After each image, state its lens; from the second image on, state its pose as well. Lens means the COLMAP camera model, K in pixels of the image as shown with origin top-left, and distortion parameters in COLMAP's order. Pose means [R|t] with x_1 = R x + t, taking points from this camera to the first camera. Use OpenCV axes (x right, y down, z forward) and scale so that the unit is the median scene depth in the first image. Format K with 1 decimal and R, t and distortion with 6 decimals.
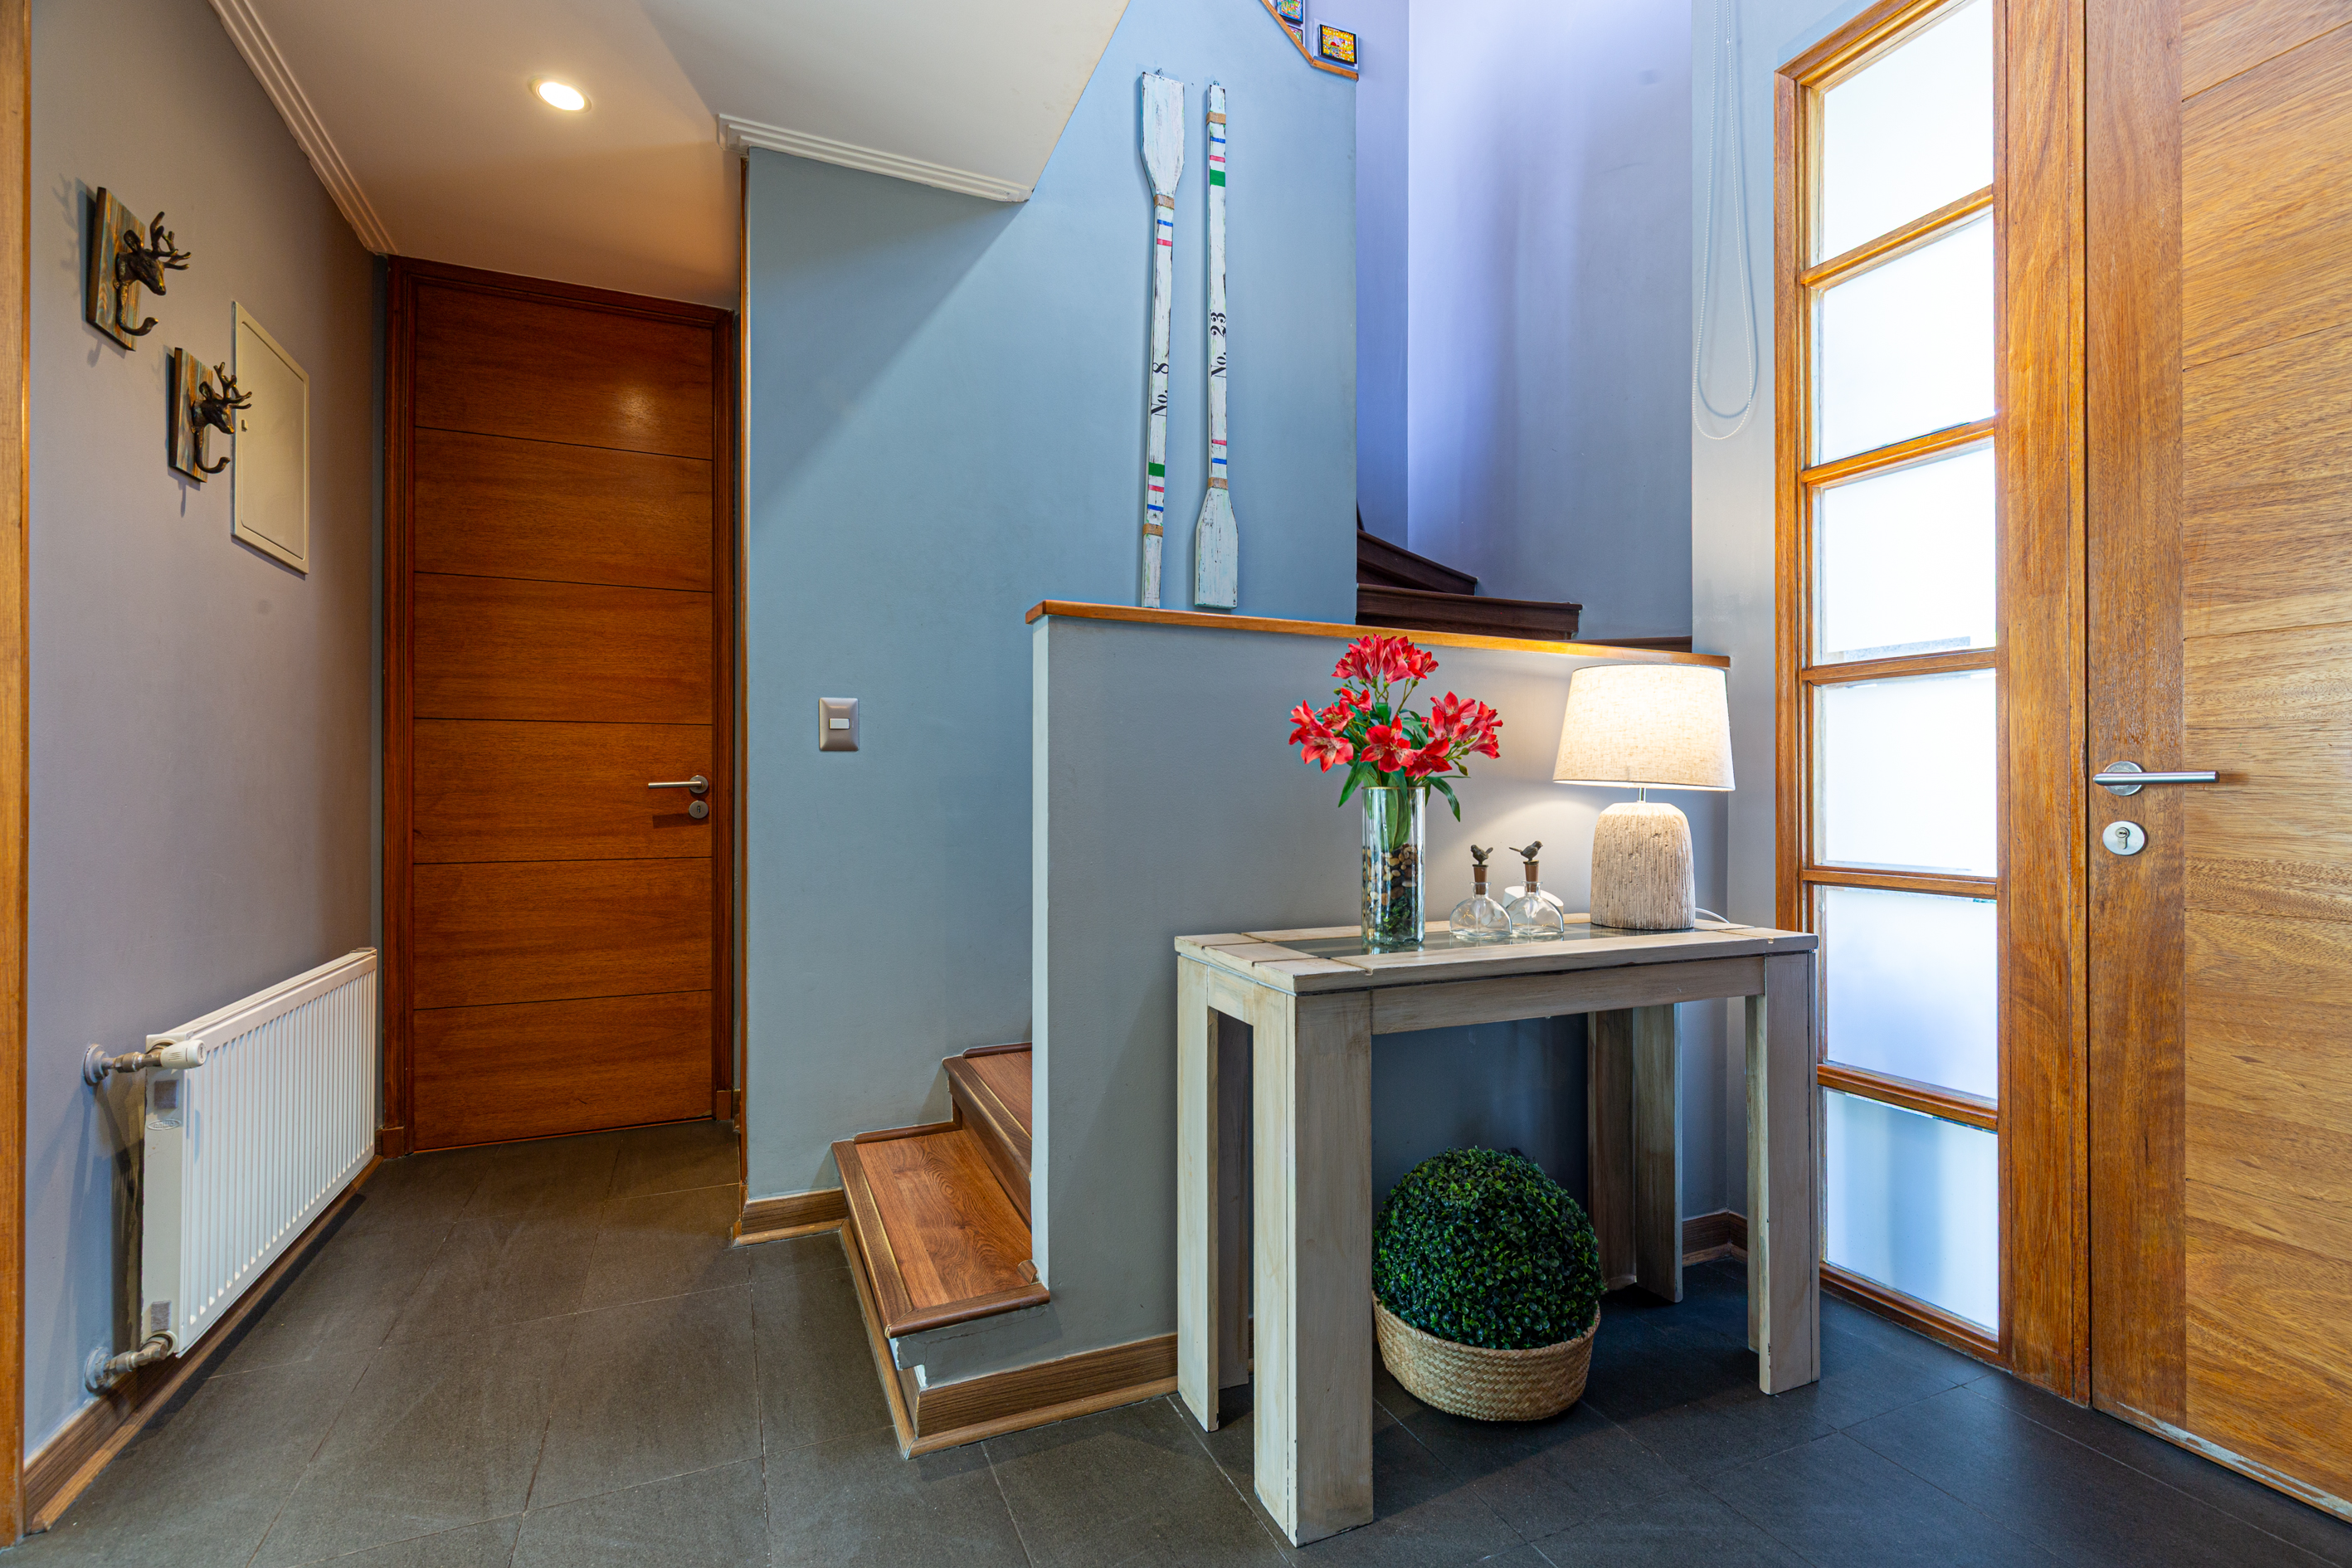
lens RADIAL K [[1073.1, 0, 1265.2], [0, 1073.1, 772.8], [0, 0, 1]] dist [0.008678, -0.000608]
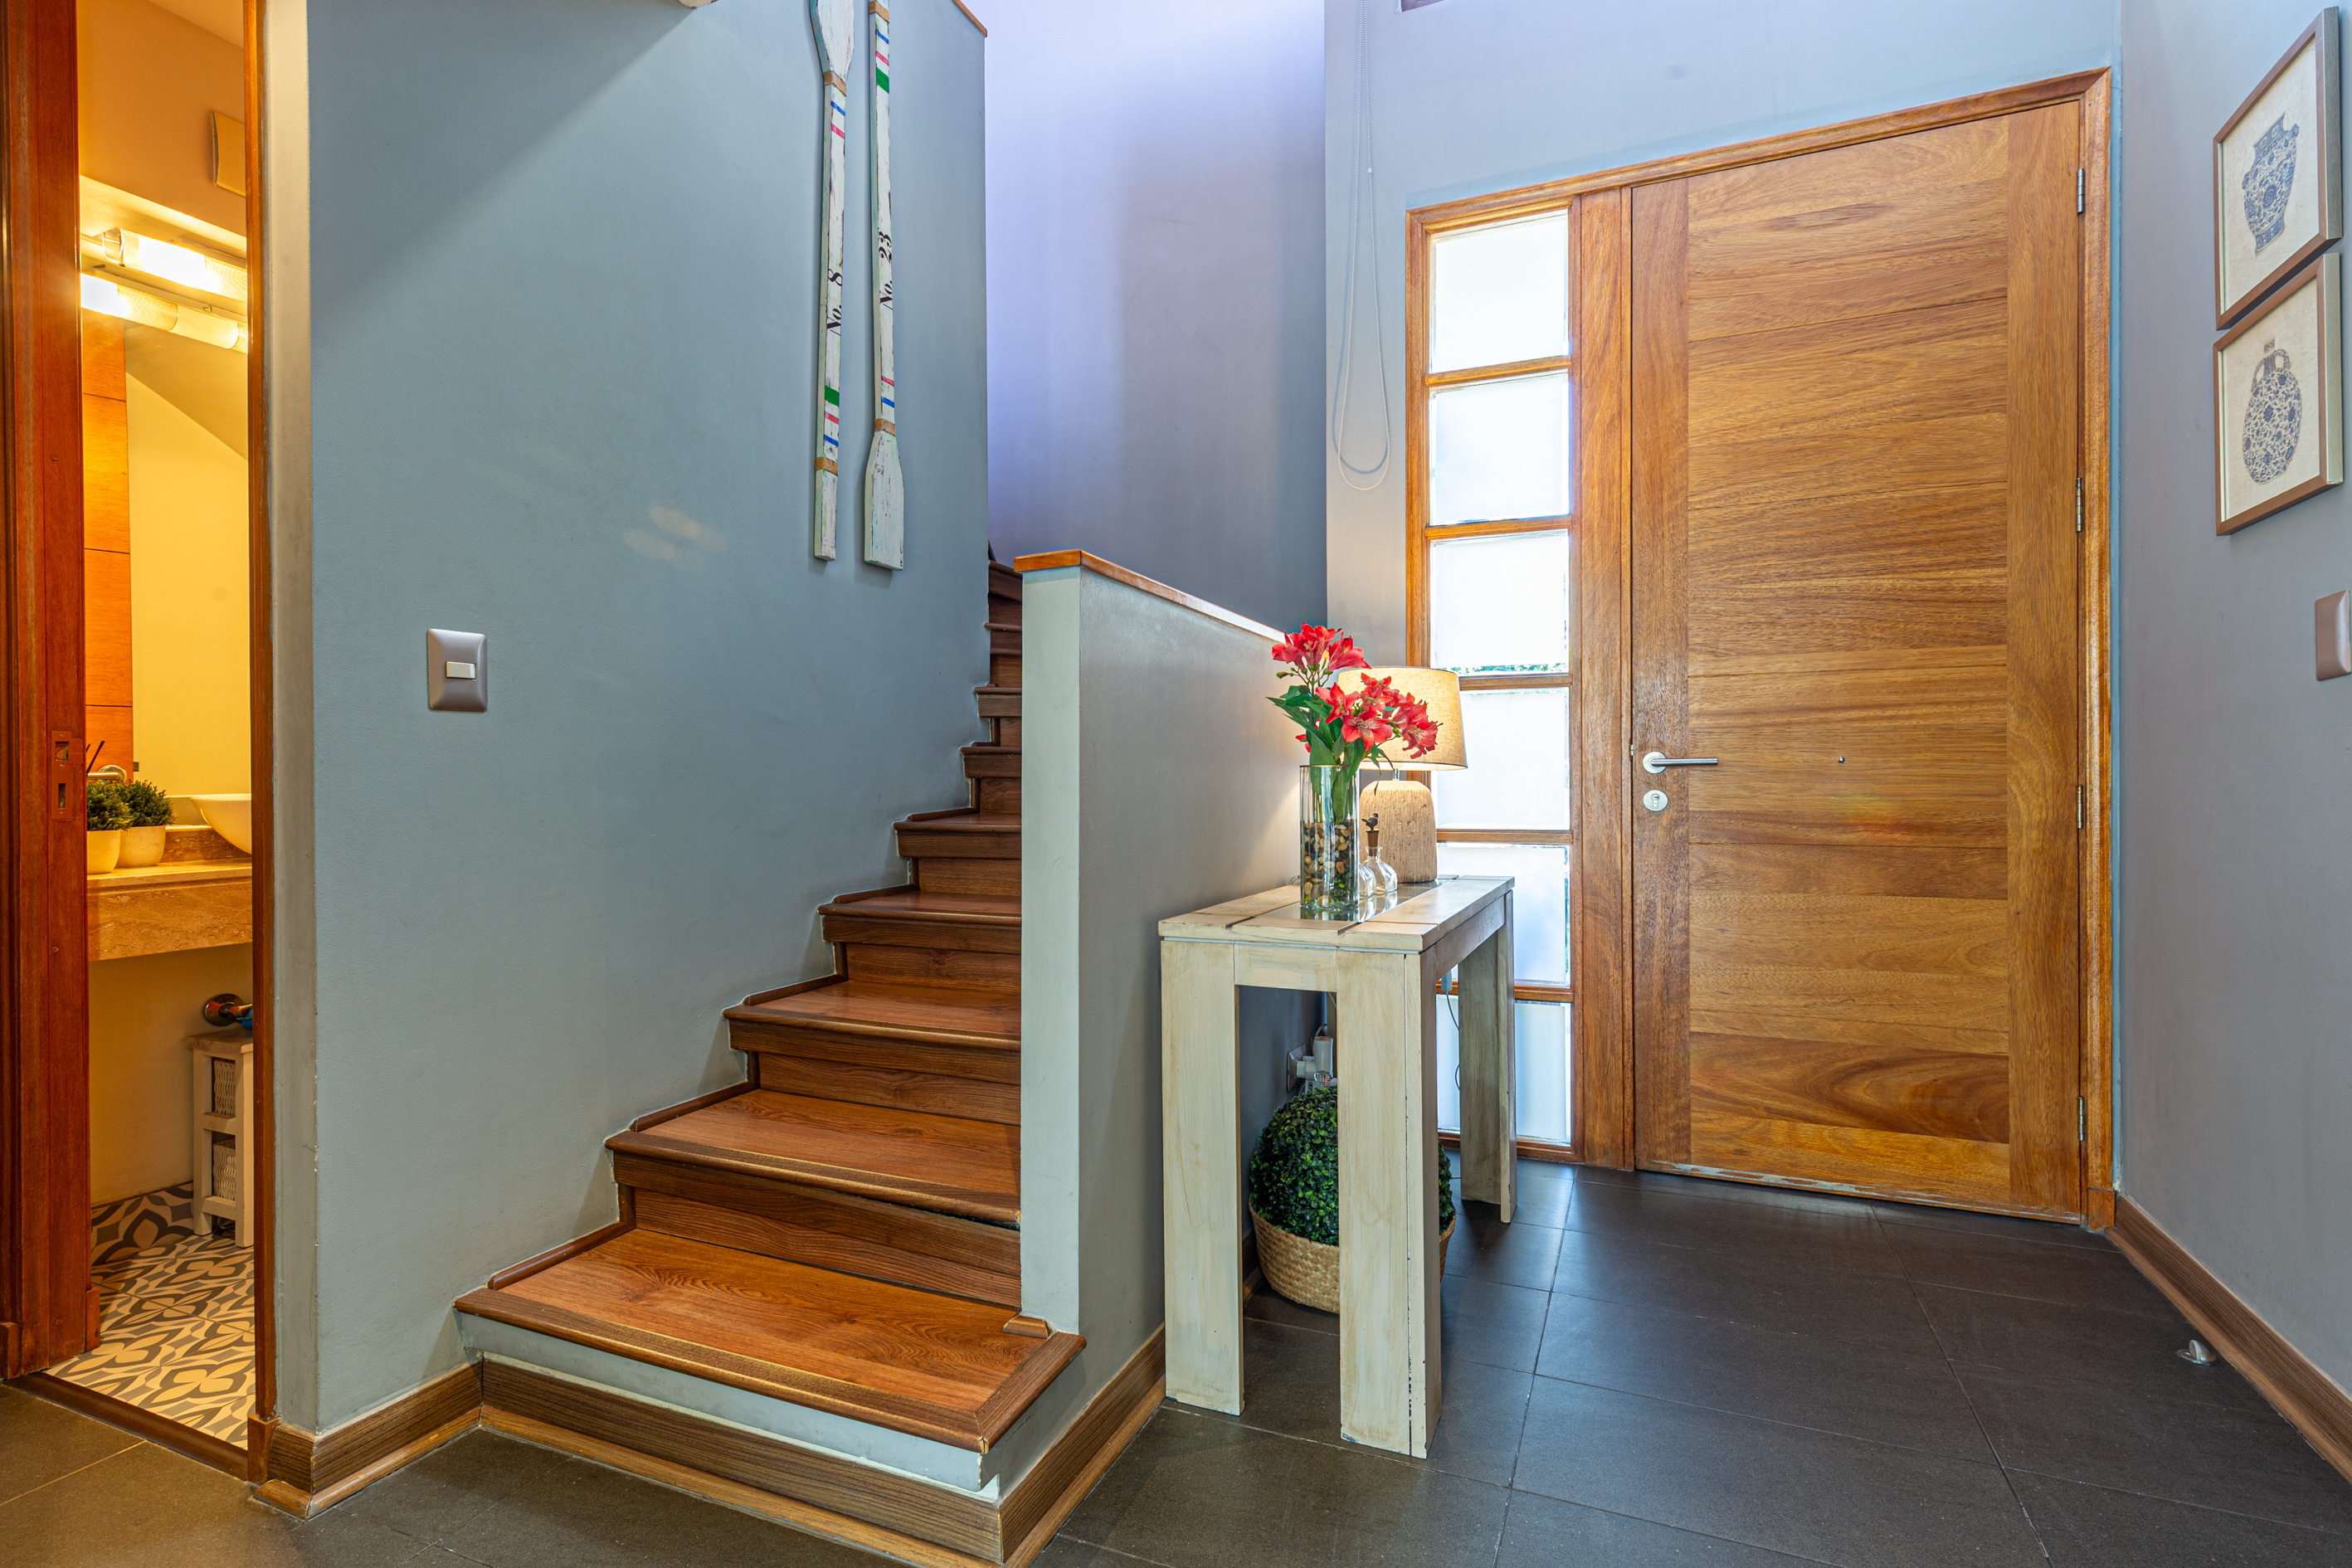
lens RADIAL K [[1073.1, 0, 1101.0], [0, 1073.1, 775.6], [0, 0, 1]] dist [0.008678, -0.000608]
pose [[0.746534, 0.002034, 0.665345, -0.658037], [-0.005828, 0.999977, 0.003483, 0.018400], [-0.665322, -0.006478, 0.746528, 0.286358]]
